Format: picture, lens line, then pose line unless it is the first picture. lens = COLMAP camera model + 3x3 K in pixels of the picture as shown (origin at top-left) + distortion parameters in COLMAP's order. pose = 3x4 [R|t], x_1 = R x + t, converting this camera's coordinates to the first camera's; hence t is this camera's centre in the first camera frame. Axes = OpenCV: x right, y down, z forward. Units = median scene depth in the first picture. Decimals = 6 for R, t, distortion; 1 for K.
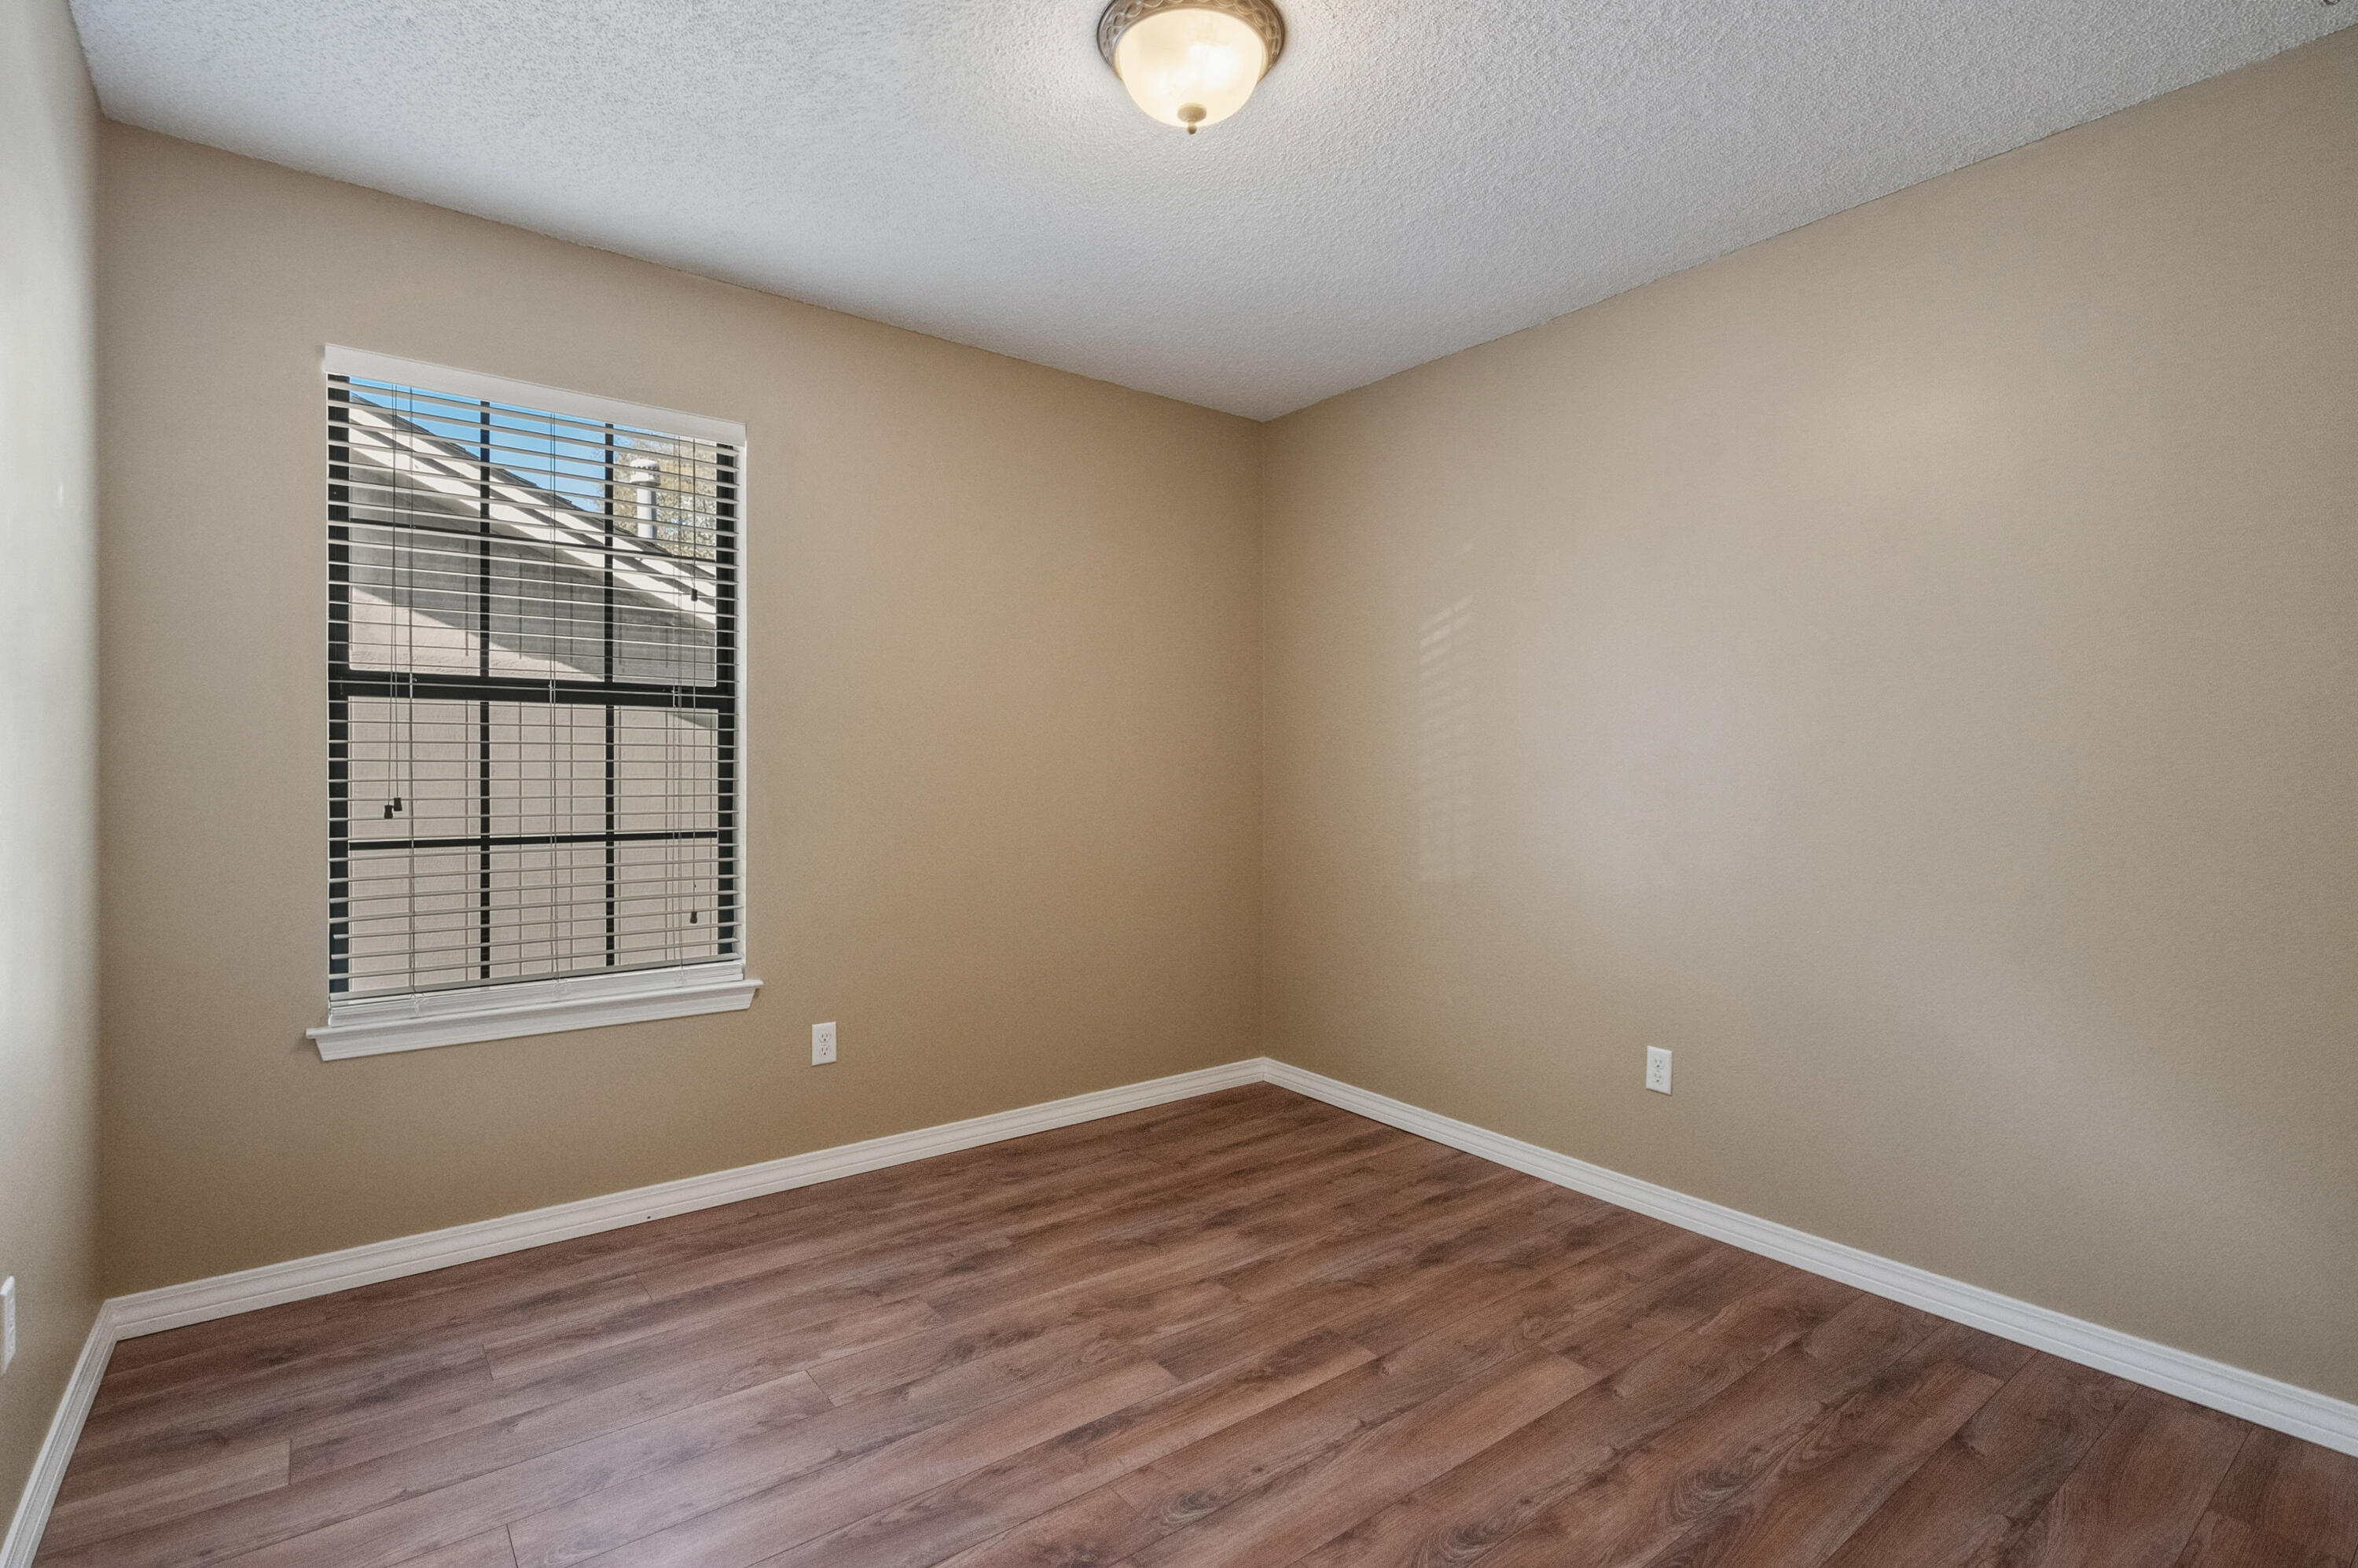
lens RADIAL K [[1060.7, 0, 1108.0], [0, 1060.7, 806.6], [0, 0, 1]] dist [-0.000556, -0.000488]
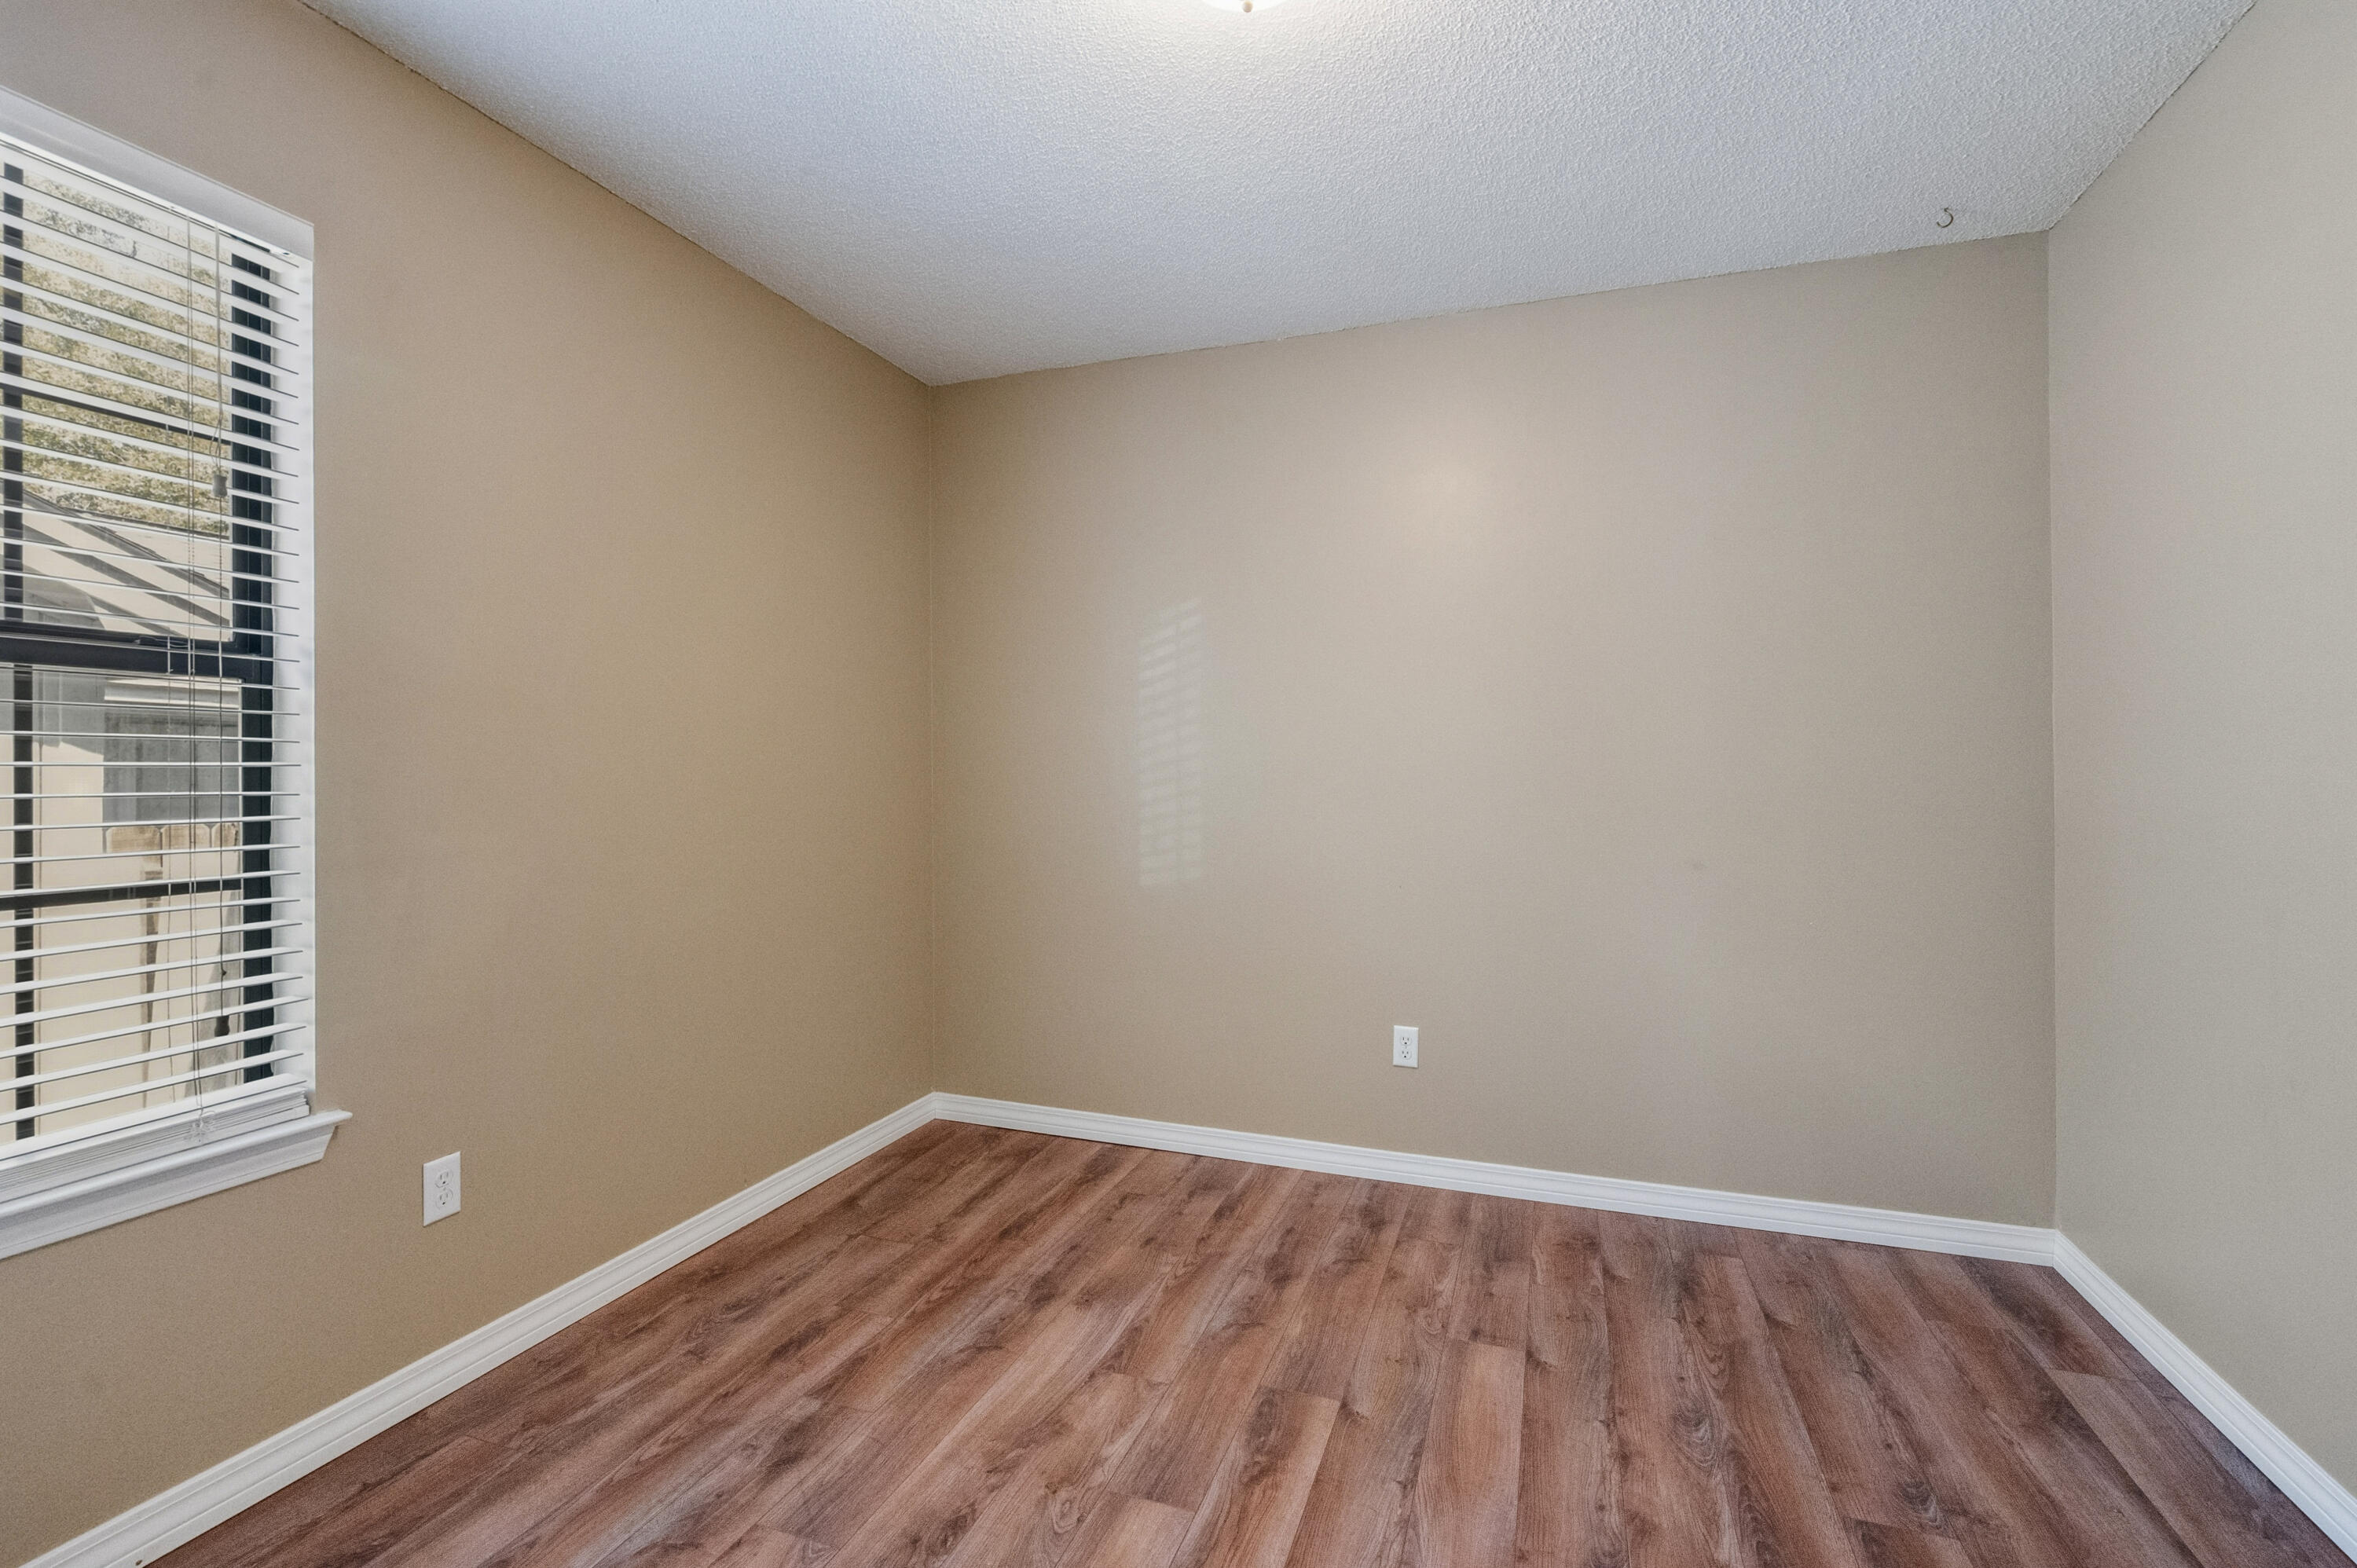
lens RADIAL K [[1060.2, 0, 1173.8], [0, 1060.2, 802.3], [0, 0, 1]] dist [-0.000556, -0.000488]
pose [[0.839869, -0.021123, 0.542377, -0.333669], [0.024347, 0.999703, 0.001232, -0.011558], [-0.542242, 0.012171, 0.840134, 0.267801]]
